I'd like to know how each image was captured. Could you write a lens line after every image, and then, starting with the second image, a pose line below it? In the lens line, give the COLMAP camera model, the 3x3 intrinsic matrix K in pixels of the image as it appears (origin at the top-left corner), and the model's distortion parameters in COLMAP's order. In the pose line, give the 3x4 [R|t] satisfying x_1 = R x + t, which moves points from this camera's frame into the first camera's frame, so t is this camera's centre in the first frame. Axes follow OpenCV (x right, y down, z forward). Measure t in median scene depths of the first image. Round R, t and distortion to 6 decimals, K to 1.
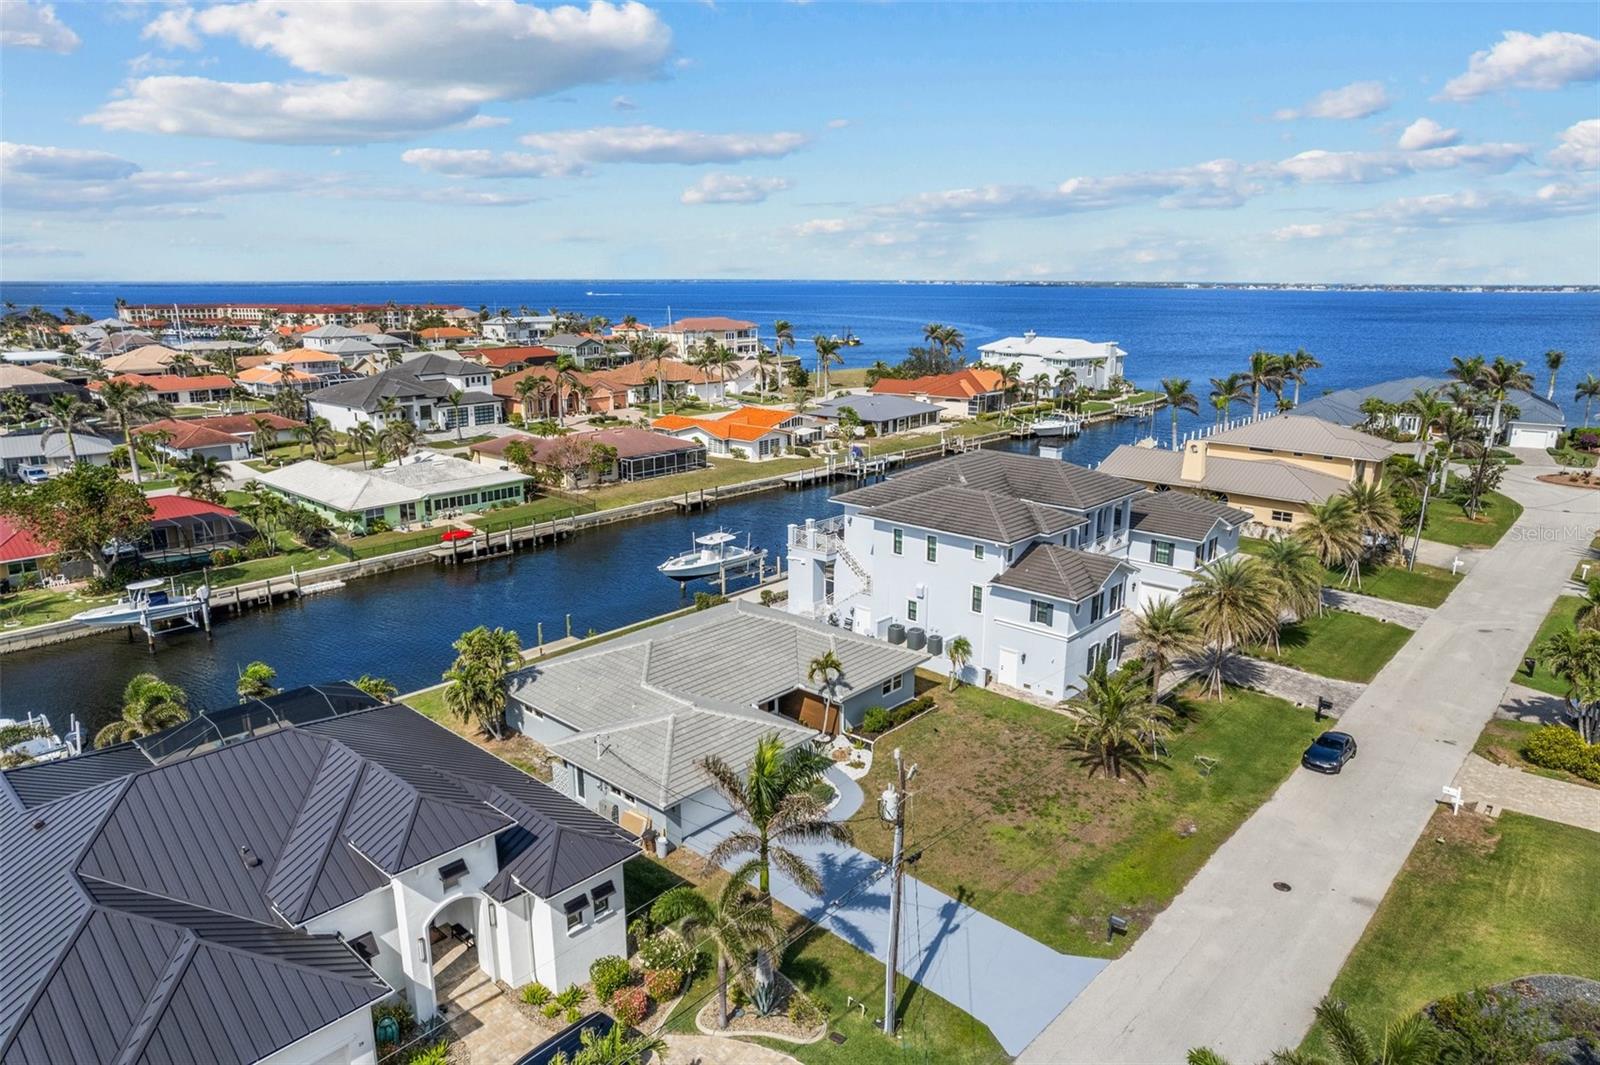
lens RADIAL K [[1021.2, 0, 800.0], [0, 1021.2, 532.5], [0, 0, 1]] dist [-0.092230, 0.099851]
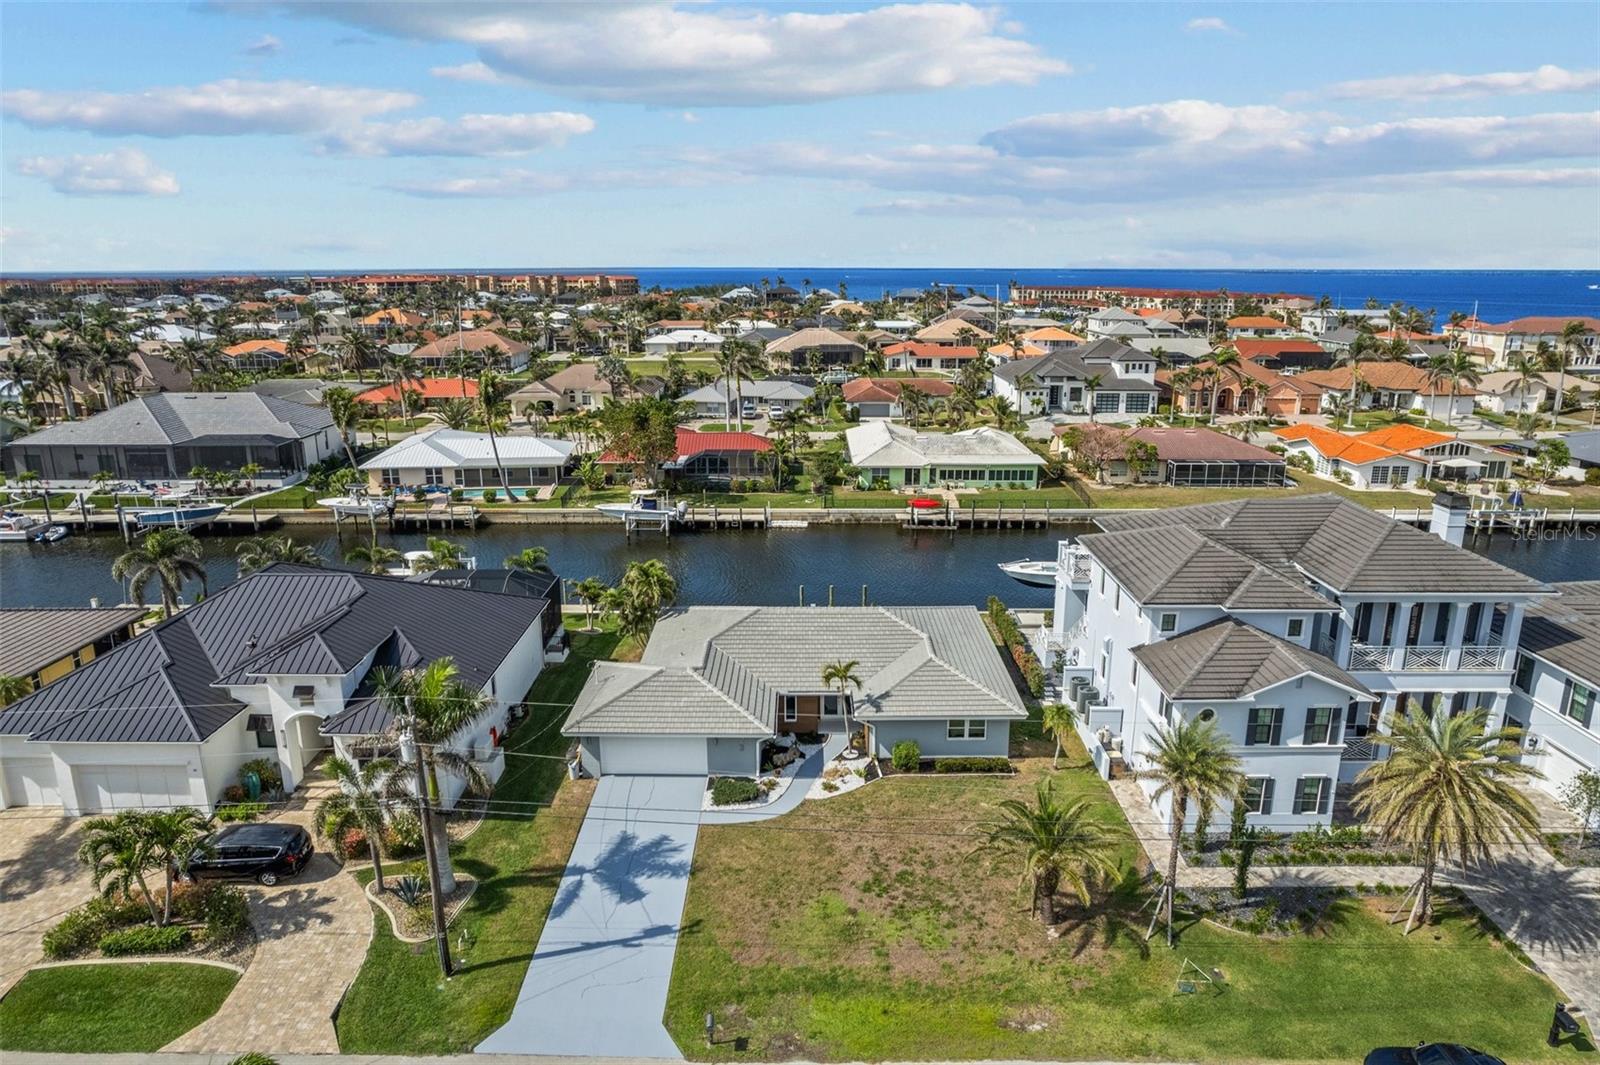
lens RADIAL K [[1021.2, 0, 800.0], [0, 1021.2, 532.5], [0, 0, 1]] dist [-0.092230, 0.099851]
pose [[0.669183, 0.185876, -0.719475, 0.281086], [-0.177501, 0.980166, 0.088132, -0.031264], [0.721587, 0.068731, 0.688904, 0.142486]]
